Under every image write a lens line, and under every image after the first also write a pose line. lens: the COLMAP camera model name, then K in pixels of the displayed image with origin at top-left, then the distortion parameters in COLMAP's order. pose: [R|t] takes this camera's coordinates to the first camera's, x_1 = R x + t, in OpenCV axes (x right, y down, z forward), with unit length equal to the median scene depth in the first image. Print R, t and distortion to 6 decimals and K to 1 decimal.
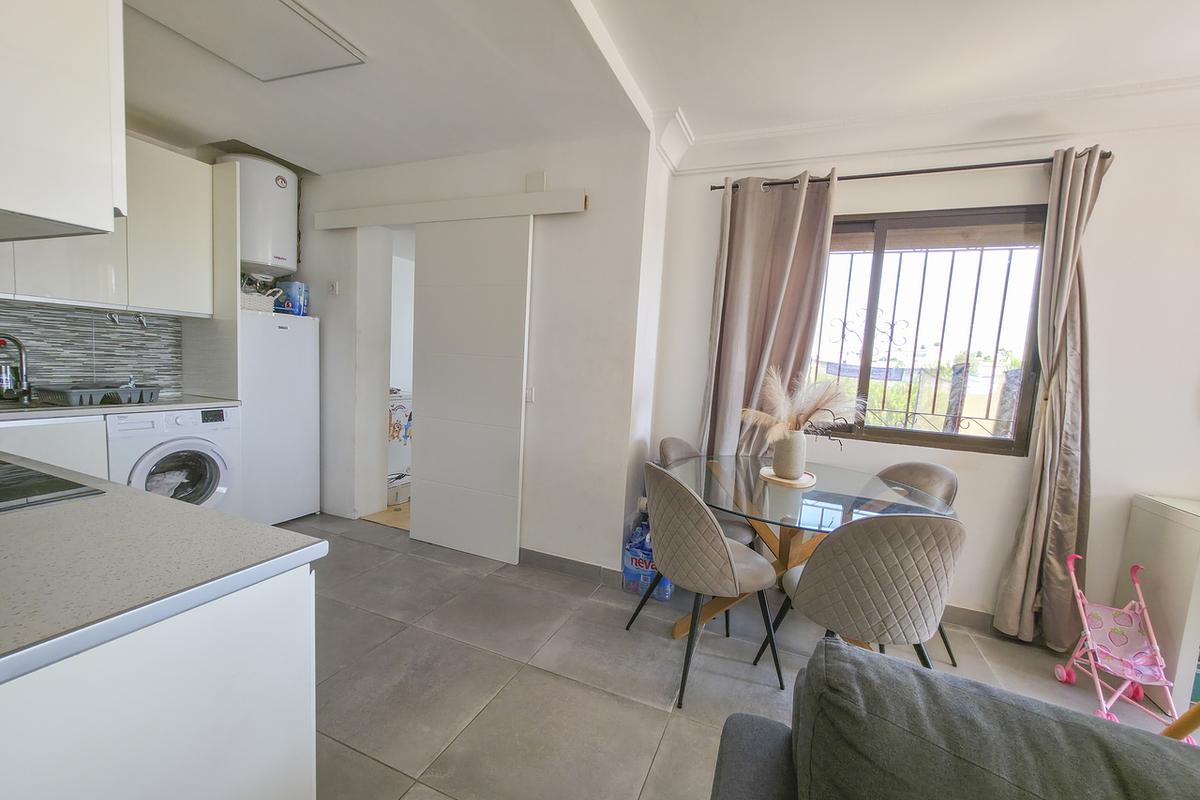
lens RADIAL K [[477.7, 0, 600.1], [0, 477.7, 407.3], [0, 0, 1]] dist [-0.002954, 0.000917]
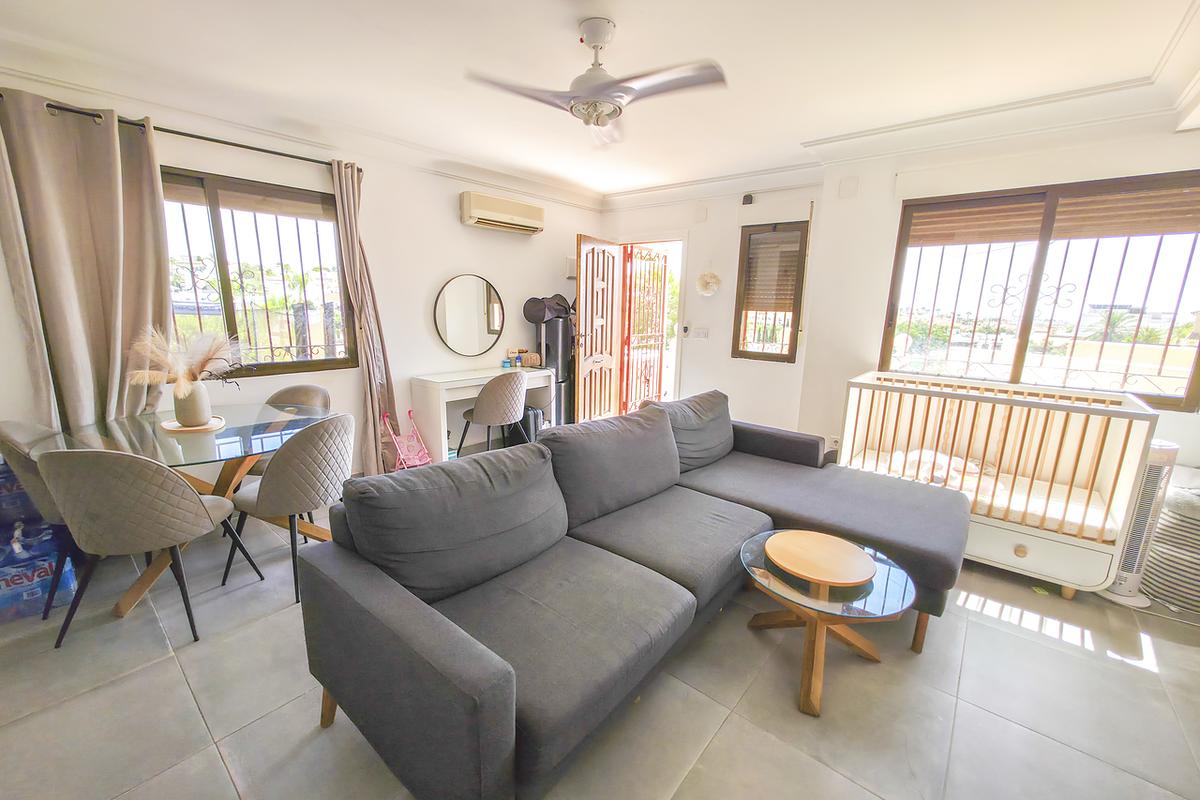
lens RADIAL K [[477.7, 0, 599.7], [0, 477.7, 406.7], [0, 0, 1]] dist [-0.002954, 0.000917]
pose [[0.301856, -0.254444, 0.918772, -0.293529], [0.092527, 0.966995, 0.237400, -0.062462], [-0.948853, 0.013351, 0.315436, -0.202410]]
